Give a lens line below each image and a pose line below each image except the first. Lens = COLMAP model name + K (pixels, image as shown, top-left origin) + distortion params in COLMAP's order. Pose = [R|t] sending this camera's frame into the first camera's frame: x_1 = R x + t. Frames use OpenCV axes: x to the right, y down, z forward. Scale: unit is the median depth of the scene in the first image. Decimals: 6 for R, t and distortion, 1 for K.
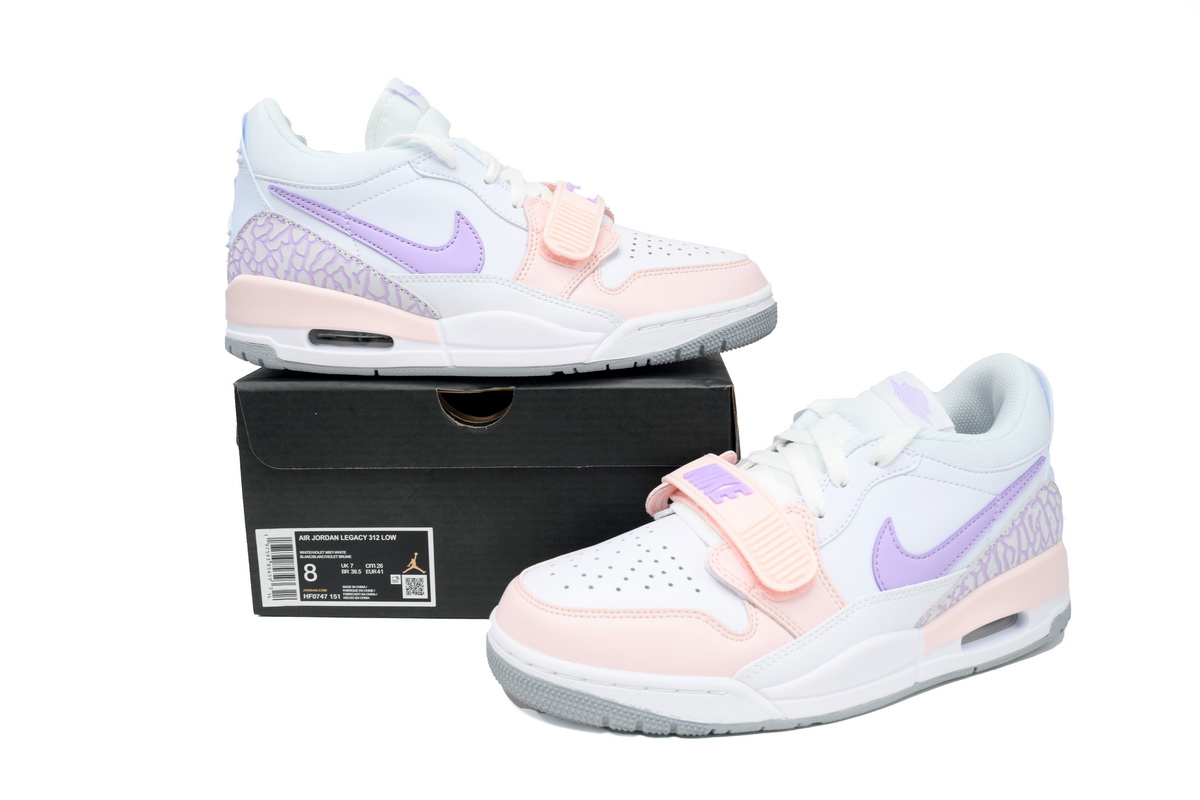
lens RADIAL K [[977.6, 0, 600.0], [0, 977.6, 400.0], [0, 0, 1]] dist [0.000639, -0.001149]
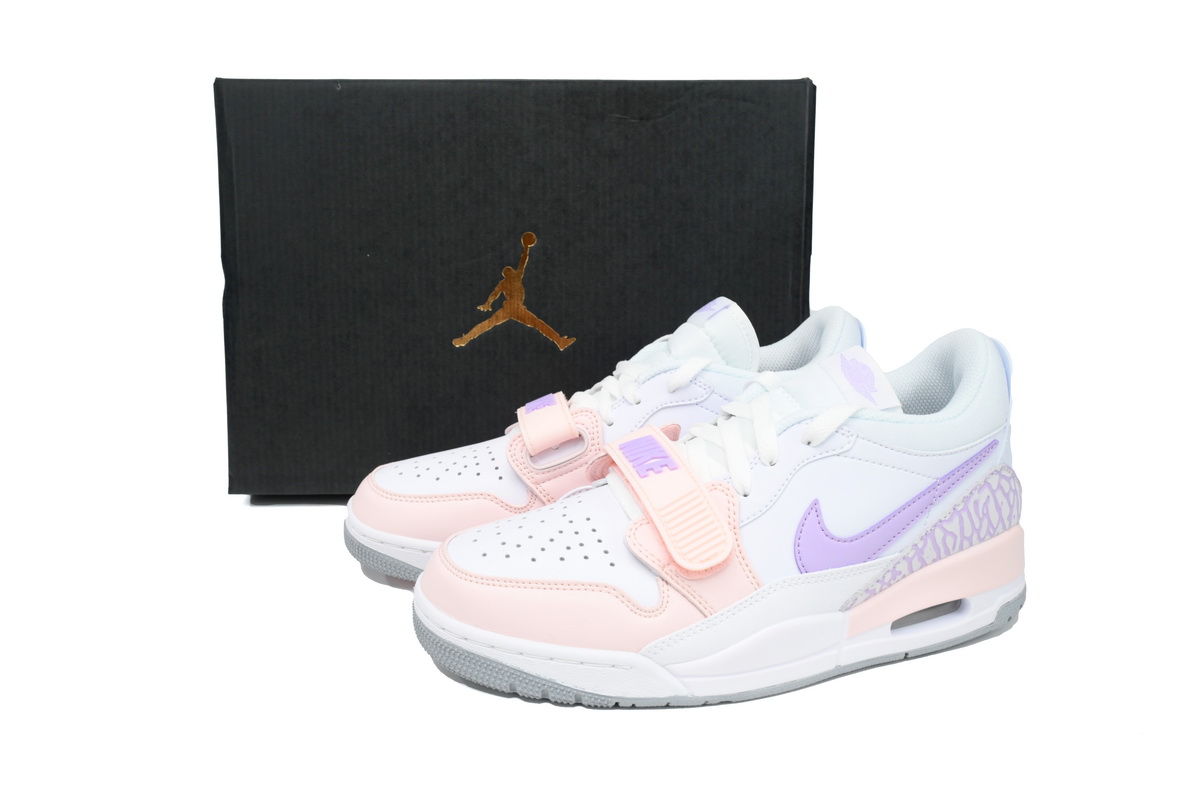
lens RADIAL K [[977.6, 0, 600.0], [0, 977.6, 400.0], [0, 0, 1]] dist [0.000639, -0.001149]
pose [[0.994778, 0.032024, -0.096903, 0.175199], [-0.025184, 0.997158, 0.071001, -0.043040], [0.098902, -0.068190, 0.992758, 0.015926]]
